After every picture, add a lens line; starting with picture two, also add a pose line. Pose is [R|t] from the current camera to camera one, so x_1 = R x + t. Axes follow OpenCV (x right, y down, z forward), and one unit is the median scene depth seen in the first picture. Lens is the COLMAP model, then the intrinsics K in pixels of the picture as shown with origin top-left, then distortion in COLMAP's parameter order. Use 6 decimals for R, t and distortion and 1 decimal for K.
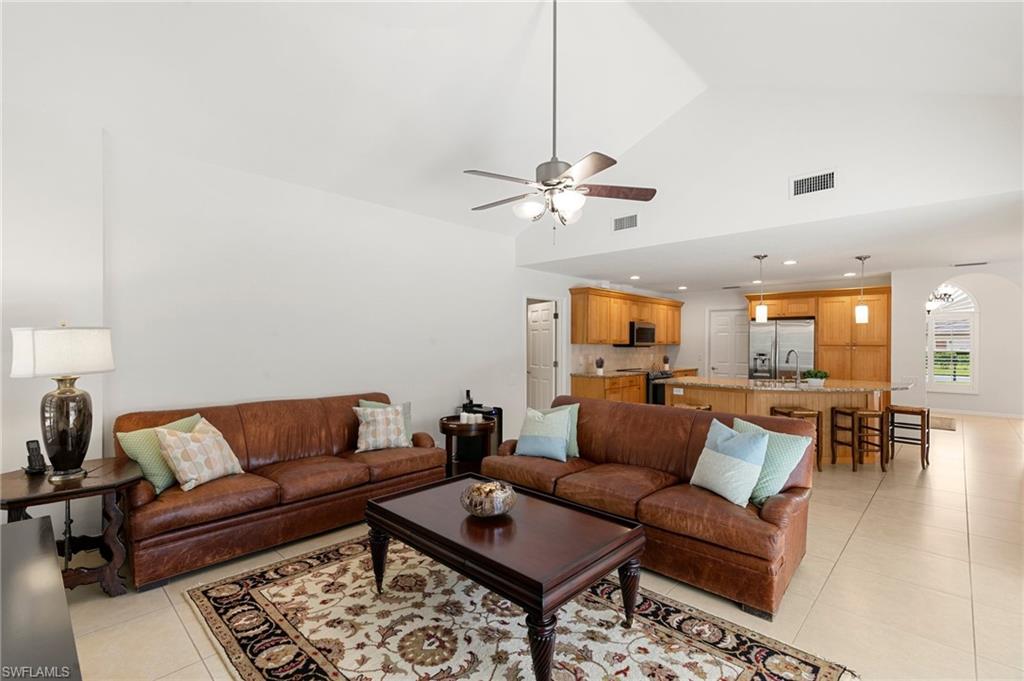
lens RADIAL K [[458.7, 0, 513.5], [0, 458.7, 340.7], [0, 0, 1]] dist [0.007798, -0.000707]
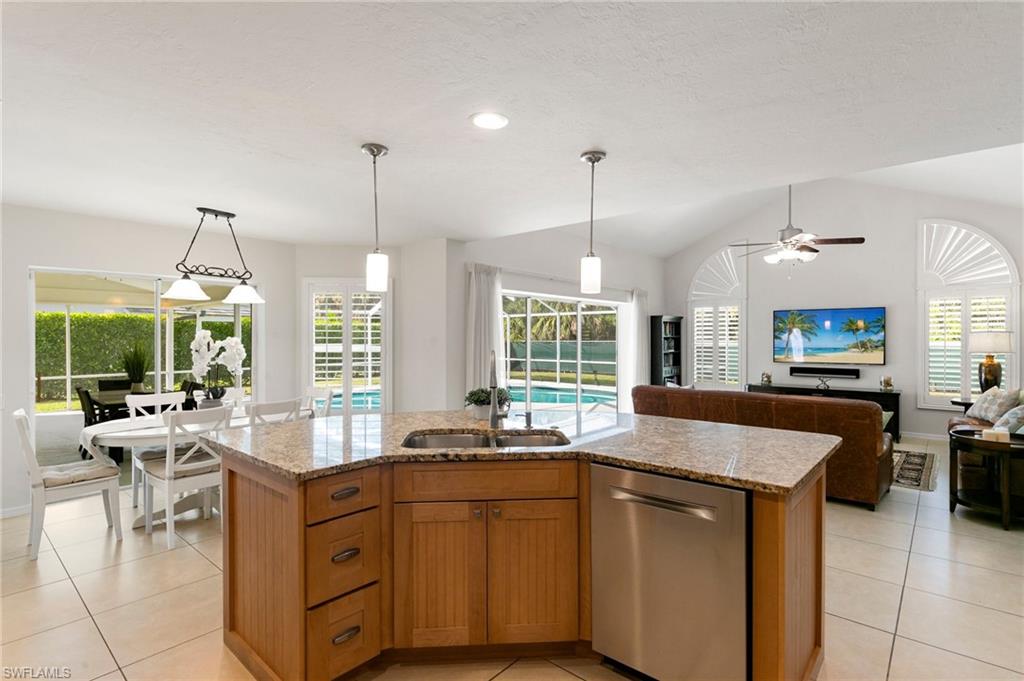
lens RADIAL K [[506.2, 0, 514.8], [0, 506.2, 344.2], [0, 0, 1]] dist [0.011025, 0.000031]
pose [[-0.997992, -0.004483, -0.063175, 0.455412], [-0.004893, 0.999968, 0.006337, 0.008289], [0.063144, 0.006634, -0.997982, 1.066137]]
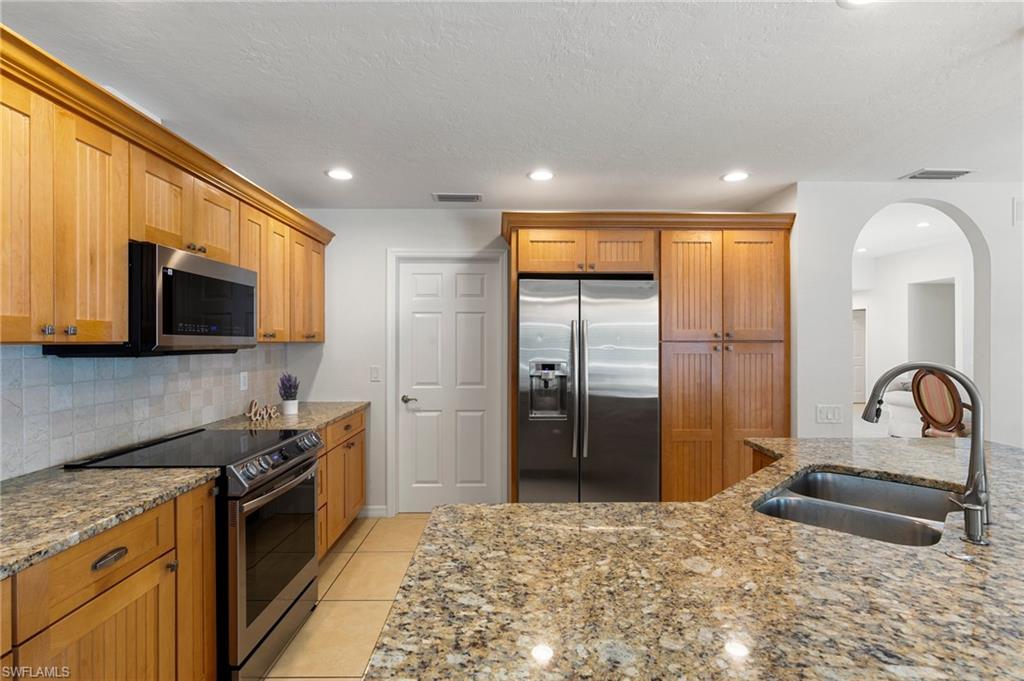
lens RADIAL K [[498.0, 0, 512.5], [0, 498.0, 341.3], [0, 0, 1]] dist [-0.002059, -0.000425]
pose [[0.707750, -0.009345, 0.706401, 0.217024], [0.003982, 0.999949, 0.009238, 0.004820], [-0.706451, -0.003726, 0.707752, 0.712852]]
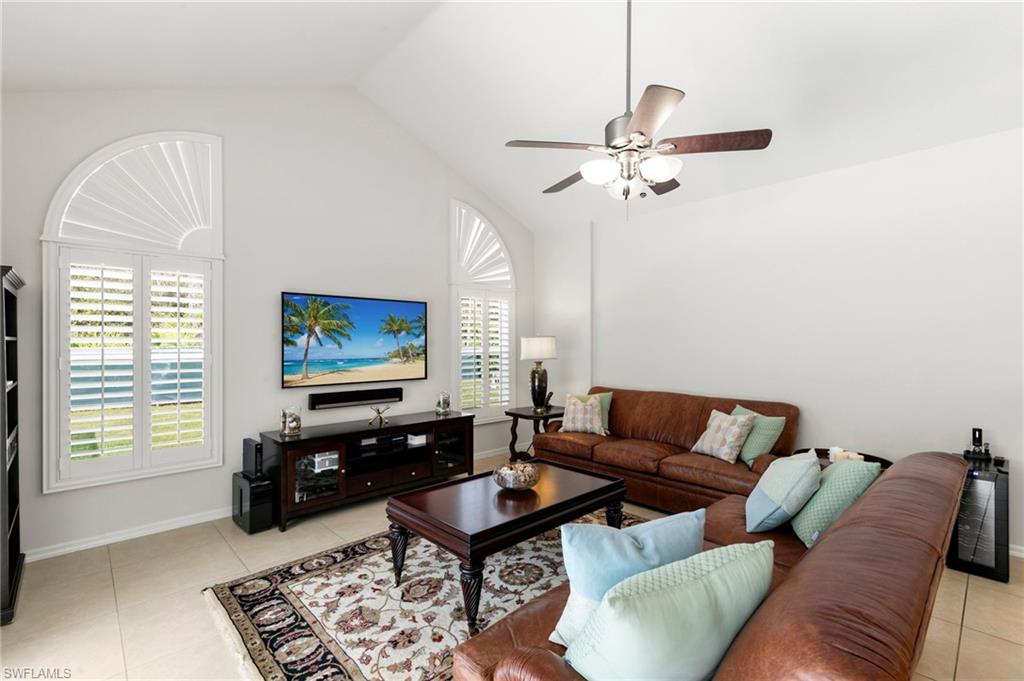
lens RADIAL K [[457.0, 0, 515.5], [0, 457.0, 345.9], [0, 0, 1]] dist [0.008843, -0.000028]
pose [[-0.042880, 0.006655, -0.999058, 0.347056], [0.002806, 0.999975, 0.006541, -0.000277], [0.999076, -0.002523, -0.042898, 0.321872]]
